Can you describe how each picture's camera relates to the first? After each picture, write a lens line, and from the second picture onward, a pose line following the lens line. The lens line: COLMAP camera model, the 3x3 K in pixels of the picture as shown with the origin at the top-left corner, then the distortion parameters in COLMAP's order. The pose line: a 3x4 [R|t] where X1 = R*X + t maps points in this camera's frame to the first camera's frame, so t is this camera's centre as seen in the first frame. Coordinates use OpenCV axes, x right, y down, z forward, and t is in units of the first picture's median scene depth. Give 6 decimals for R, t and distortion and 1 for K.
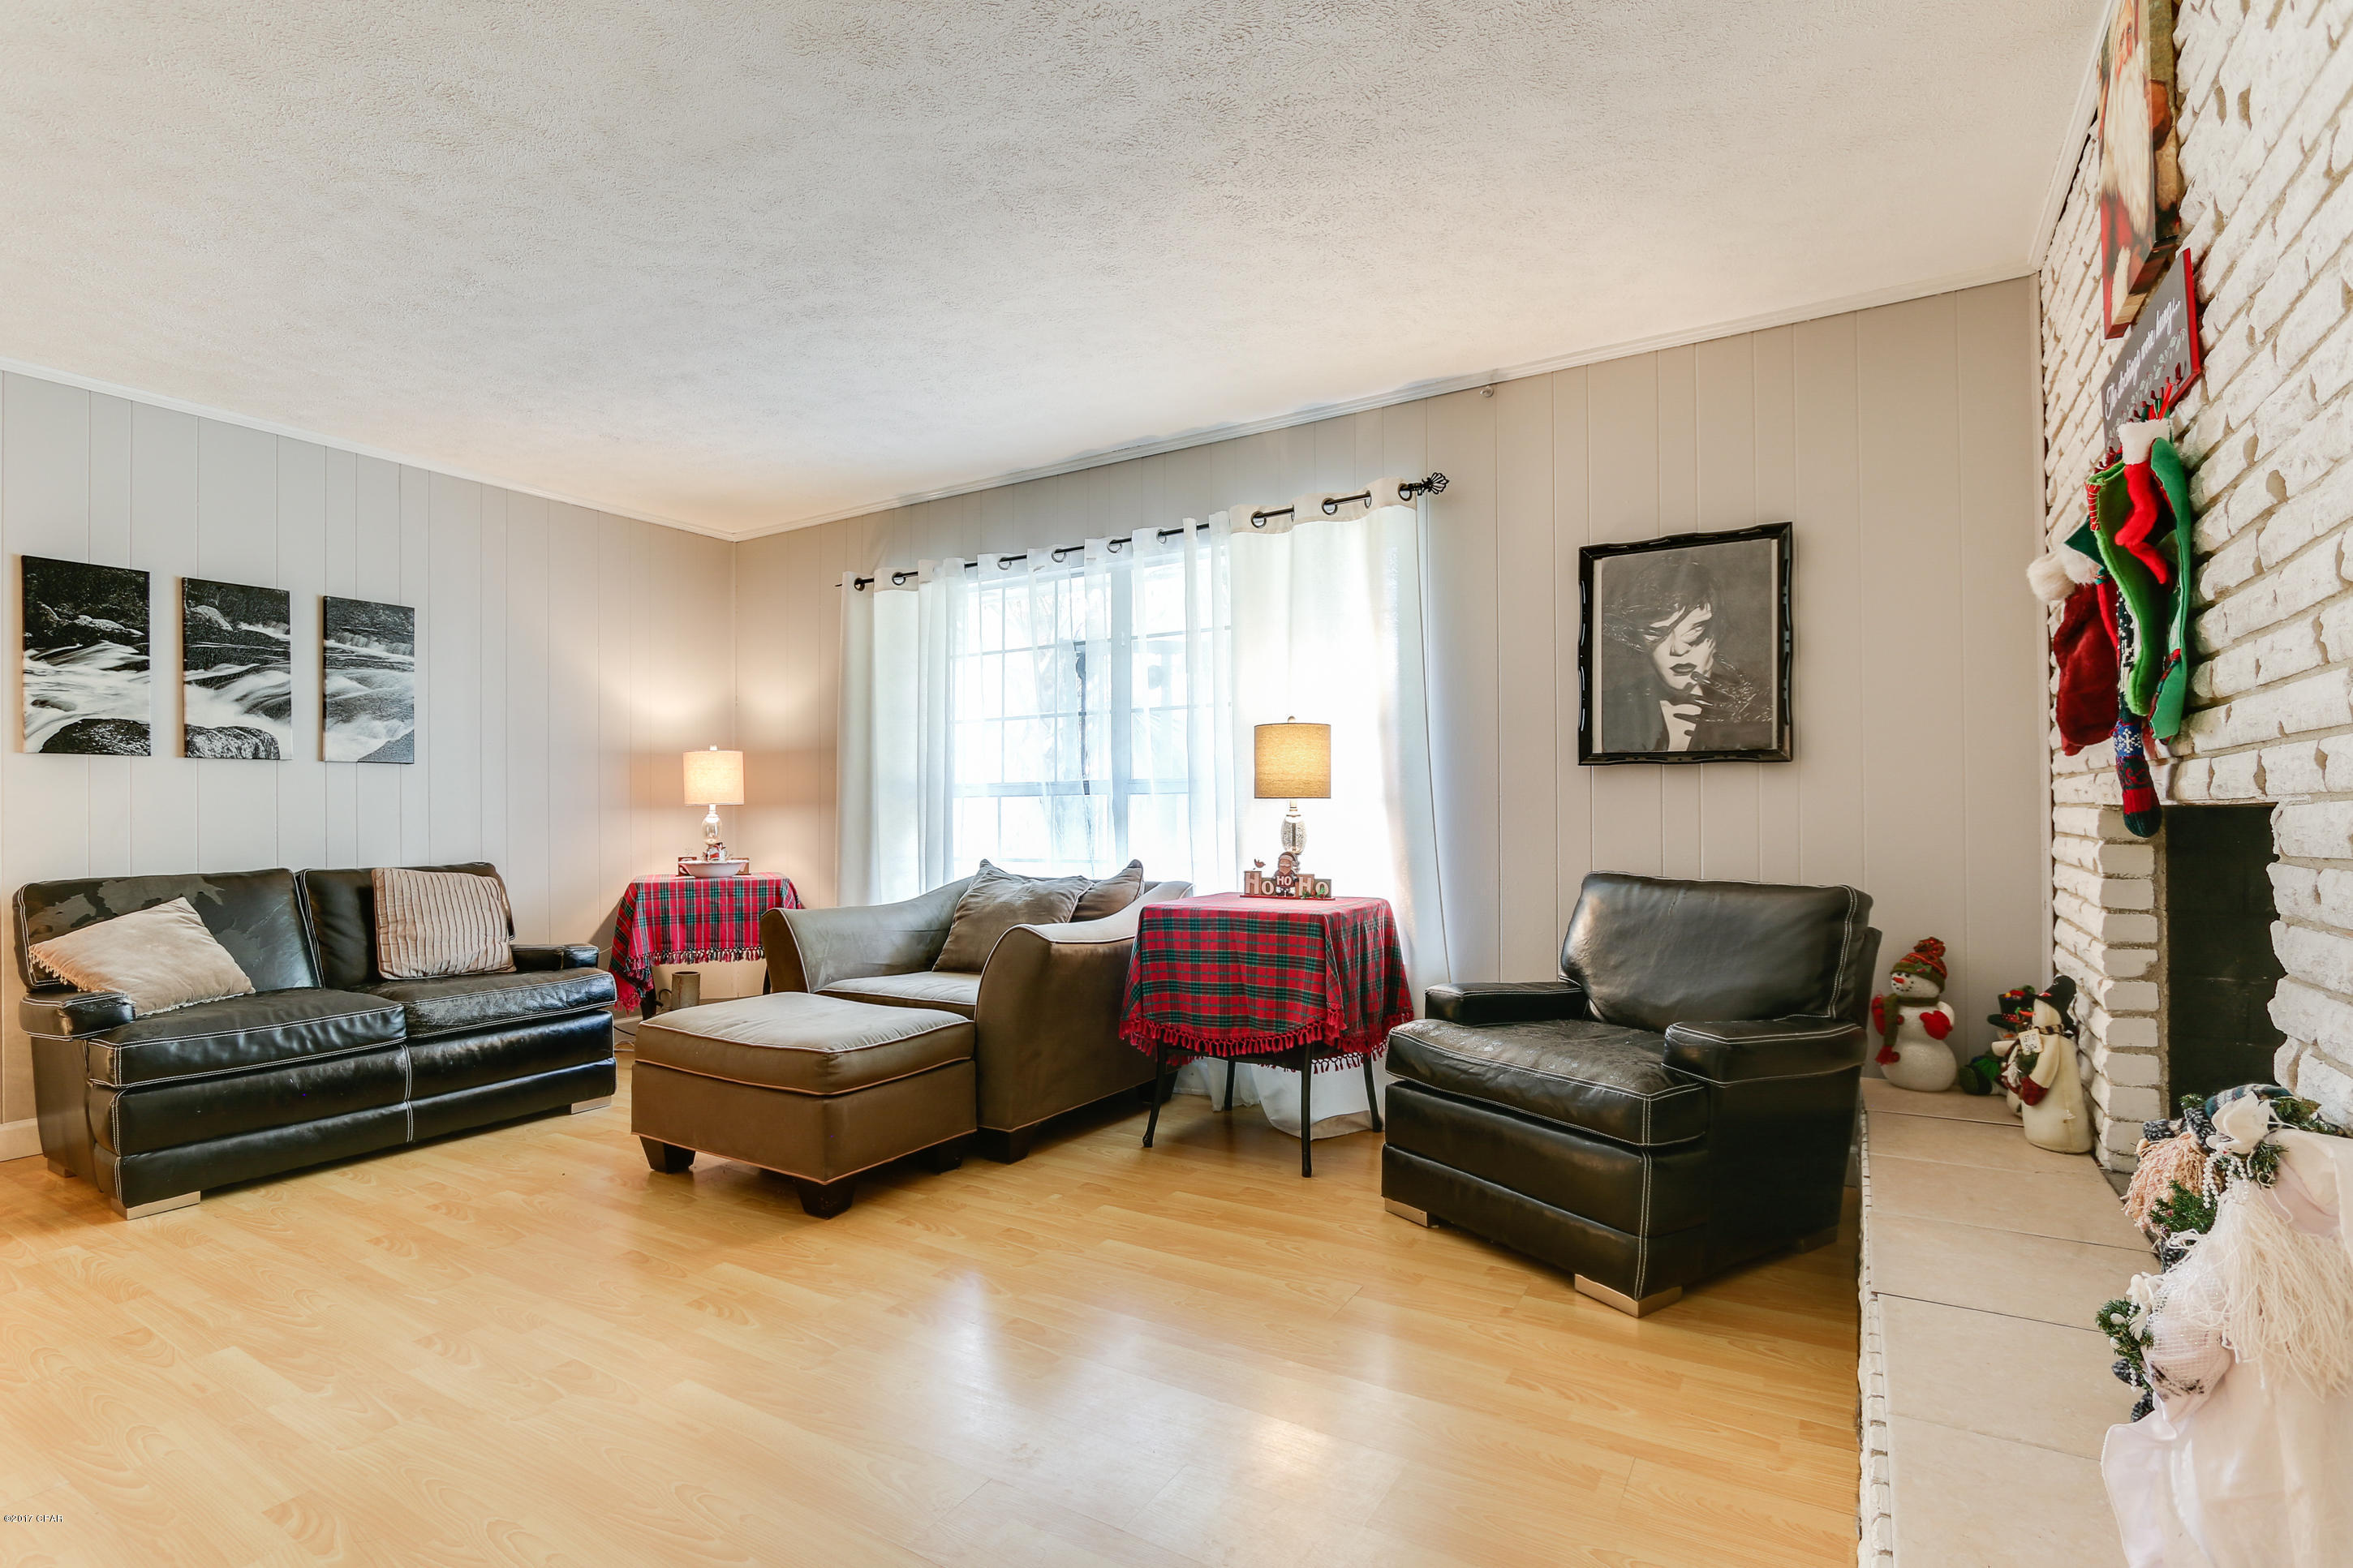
lens RADIAL K [[1090.0, 0, 1172.1], [0, 1090.0, 799.9], [0, 0, 1]] dist [-0.020947, 0.003261]
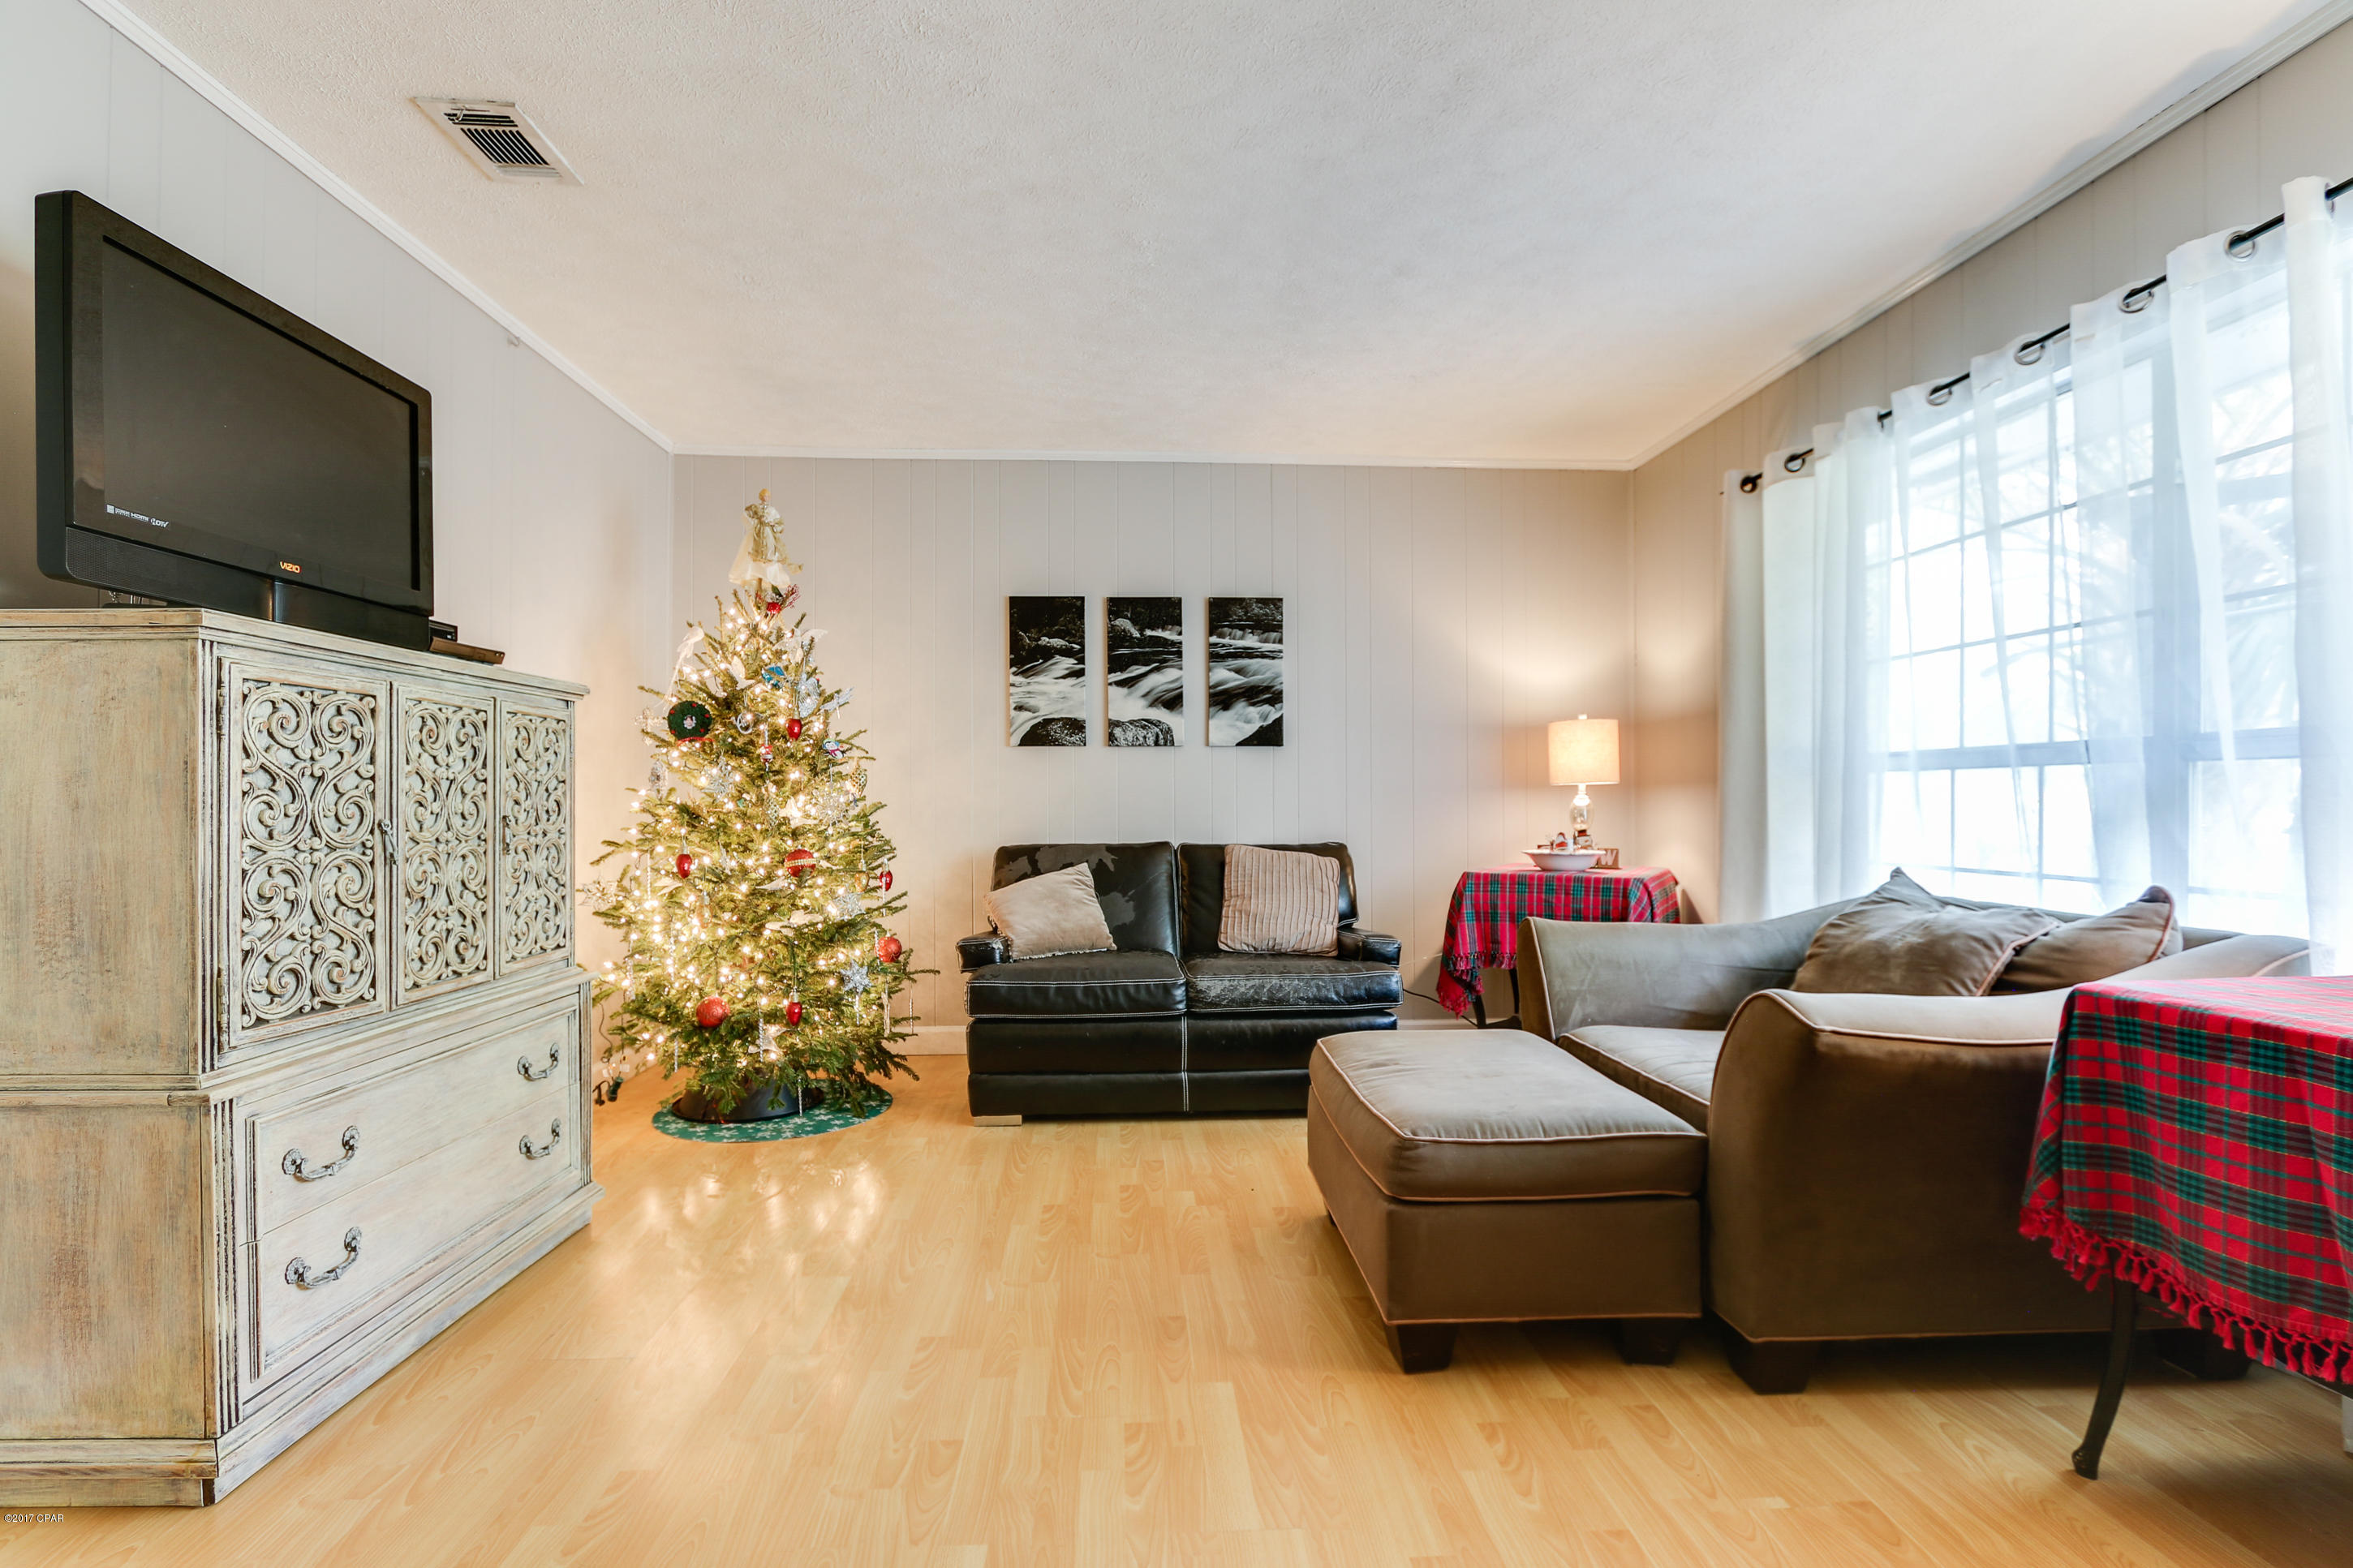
lens RADIAL K [[1090.0, 0, 1181.9], [0, 1090.0, 789.2], [0, 0, 1]] dist [-0.020947, 0.003261]
pose [[0.574326, -0.000434, -0.818627, 0.129265], [0.006072, 0.999975, 0.003729, 0.004411], [0.818604, -0.007112, 0.574314, 0.362293]]
